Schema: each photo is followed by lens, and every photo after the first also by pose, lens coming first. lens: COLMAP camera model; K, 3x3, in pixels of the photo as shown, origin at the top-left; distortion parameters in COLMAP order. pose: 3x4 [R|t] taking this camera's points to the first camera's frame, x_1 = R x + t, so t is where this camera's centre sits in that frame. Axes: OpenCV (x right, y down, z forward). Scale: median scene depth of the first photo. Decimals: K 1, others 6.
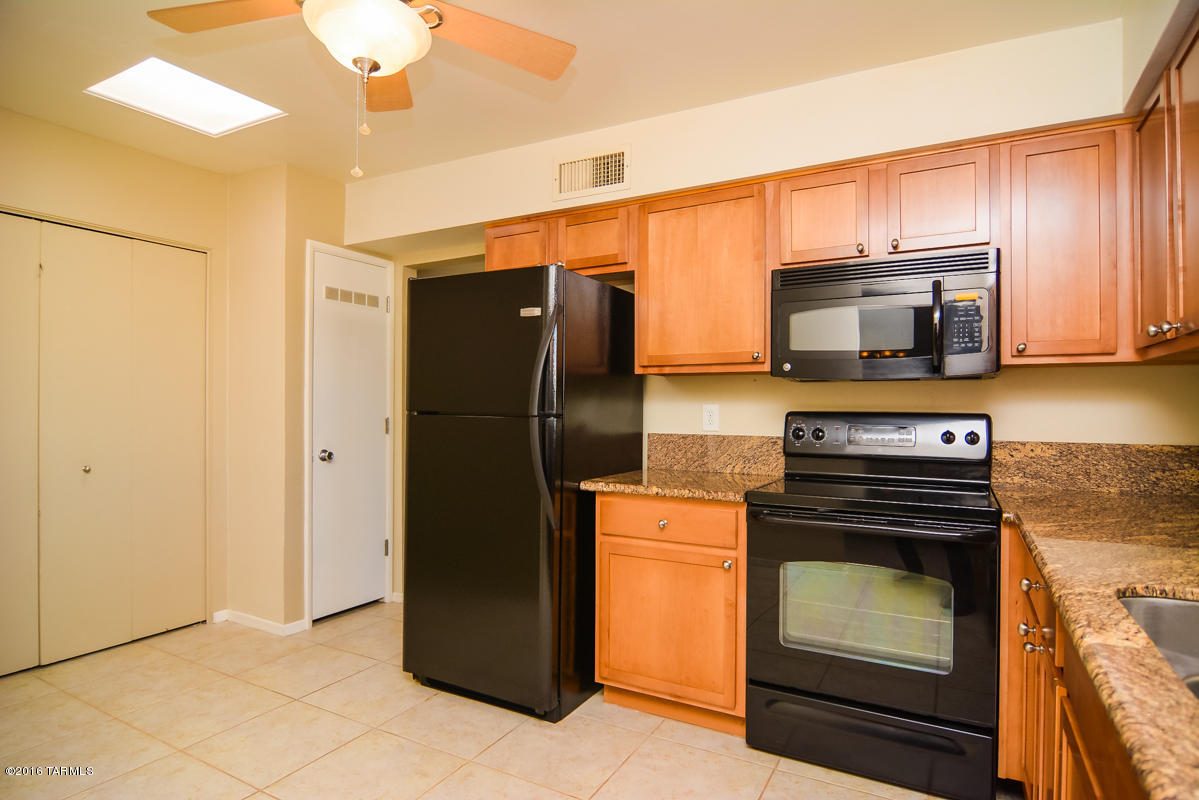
lens RADIAL K [[647.9, 0, 601.5], [0, 647.9, 404.7], [0, 0, 1]] dist [-0.000122, -0.000374]
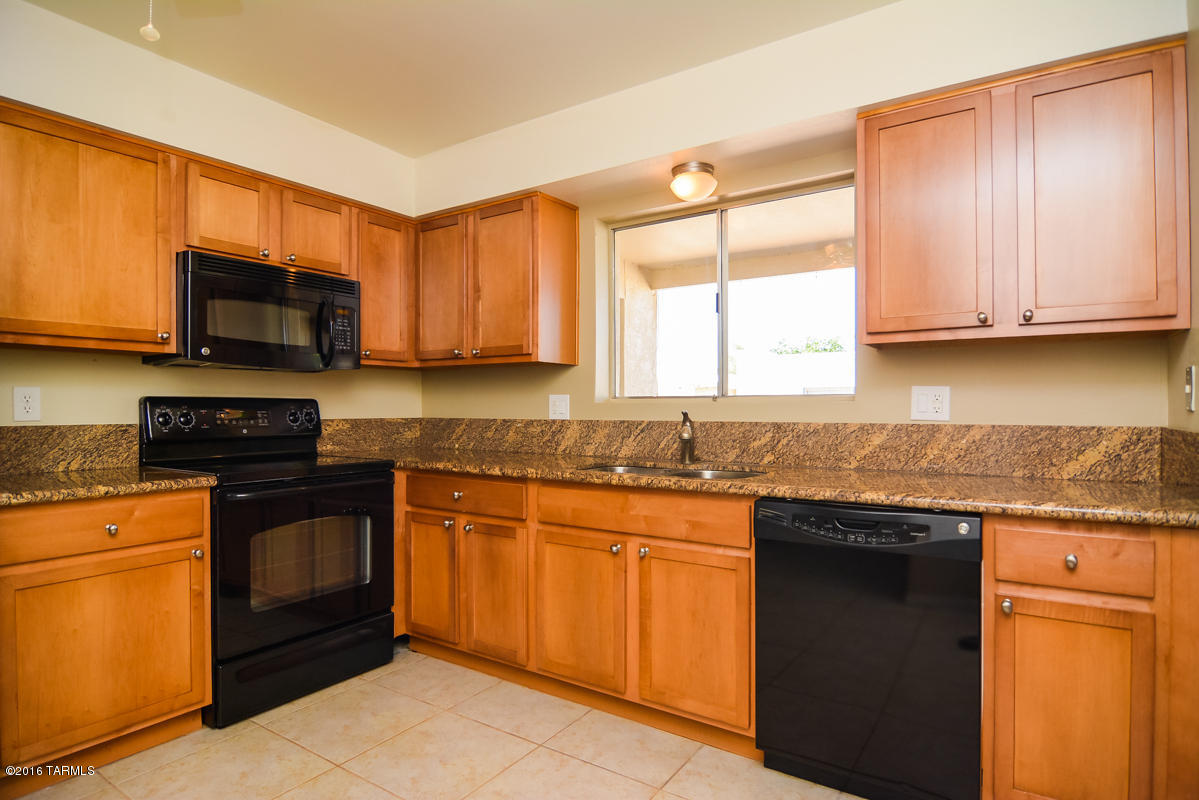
lens RADIAL K [[647.9, 0, 601.8], [0, 647.9, 401.7], [0, 0, 1]] dist [-0.000122, -0.000374]
pose [[0.085621, 0.003177, 0.996323, -0.667963], [-0.002756, 0.999992, -0.002952, 0.021563], [-0.996324, -0.002493, 0.085629, 0.300498]]
